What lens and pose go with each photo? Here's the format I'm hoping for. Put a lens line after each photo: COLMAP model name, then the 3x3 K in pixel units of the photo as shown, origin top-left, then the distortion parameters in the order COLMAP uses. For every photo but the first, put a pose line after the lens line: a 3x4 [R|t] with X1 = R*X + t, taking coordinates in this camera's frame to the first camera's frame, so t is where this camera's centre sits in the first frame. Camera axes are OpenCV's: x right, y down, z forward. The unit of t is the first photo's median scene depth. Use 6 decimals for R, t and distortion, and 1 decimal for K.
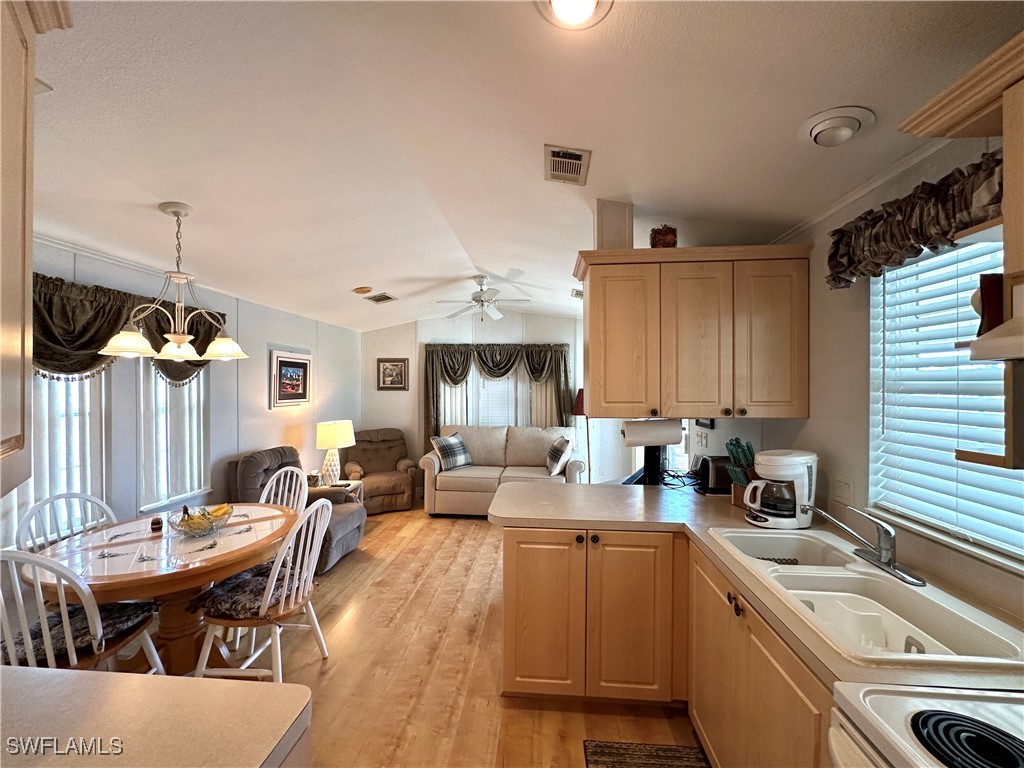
lens RADIAL K [[411.6, 0, 511.0], [0, 411.6, 384.7], [0, 0, 1]] dist [-0.005435, 0.001470]
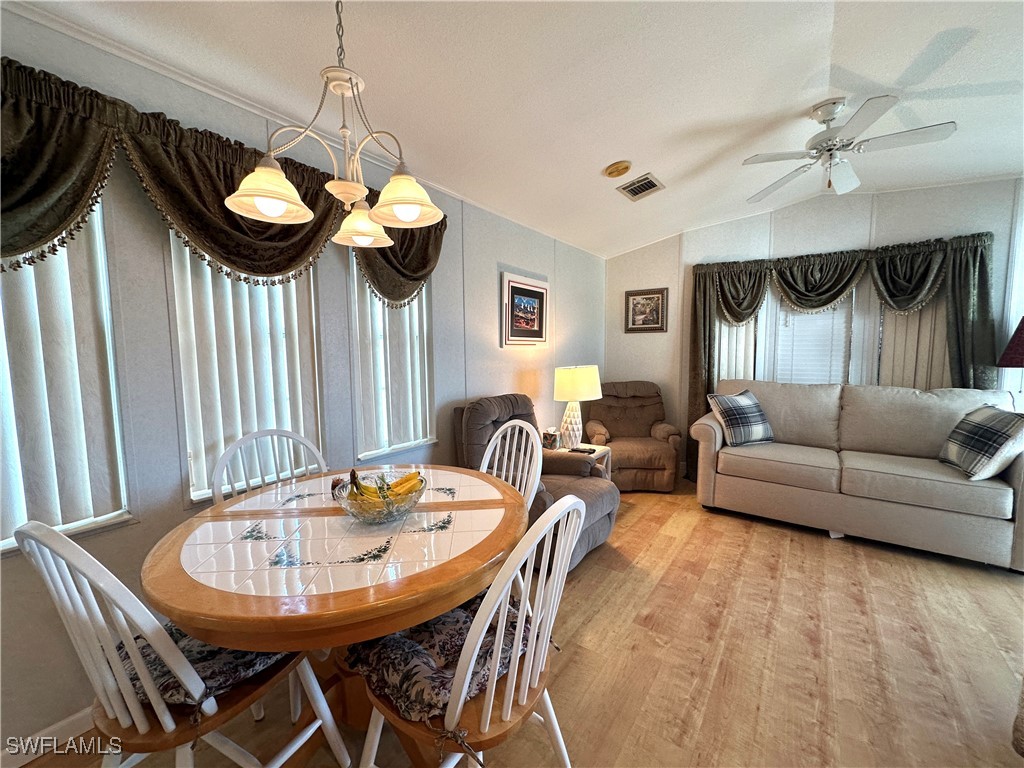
lens RADIAL K [[411.6, 0, 510.5], [0, 411.6, 385.3], [0, 0, 1]] dist [-0.005435, 0.001470]
pose [[0.855285, 0.039653, -0.516638, -0.167794], [0.007139, 0.996071, 0.088269, 0.068571], [0.518108, -0.079183, 0.851642, 0.348930]]
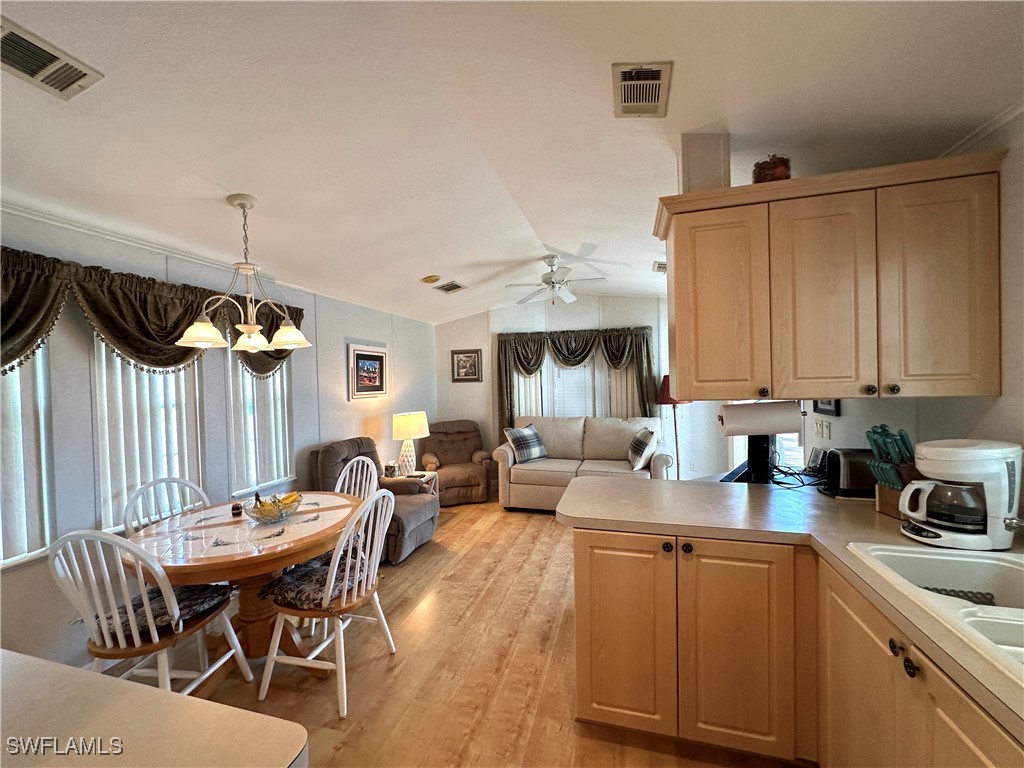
lens RADIAL K [[411.6, 0, 510.6], [0, 411.6, 385.0], [0, 0, 1]] dist [-0.005435, 0.001470]
pose [[0.980894, -0.021488, -0.193354, 0.013216], [0.024432, 0.999619, 0.012856, 0.017438], [0.193004, -0.017334, 0.981045, 0.072422]]
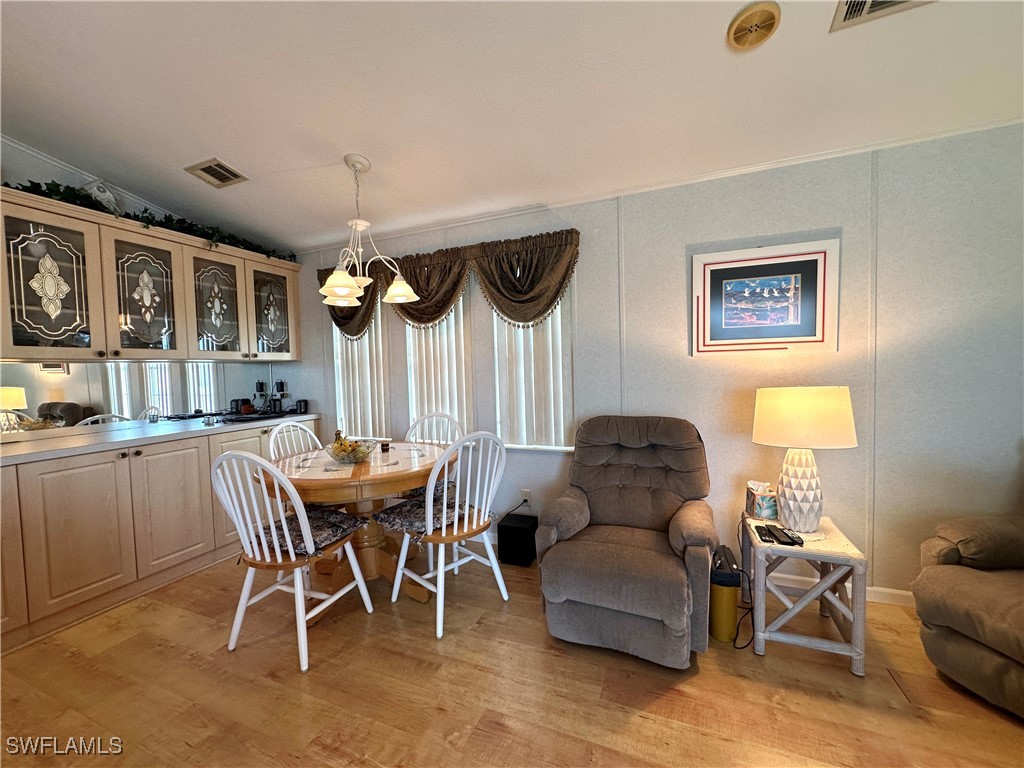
lens RADIAL K [[411.6, 0, 512.0], [0, 411.6, 383.9], [0, 0, 1]] dist [-0.005435, 0.001470]
pose [[-0.303400, 0.052989, -0.951389, 0.078009], [0.030840, 0.998476, 0.045777, 0.071422], [0.952364, -0.015452, -0.304571, 1.014214]]
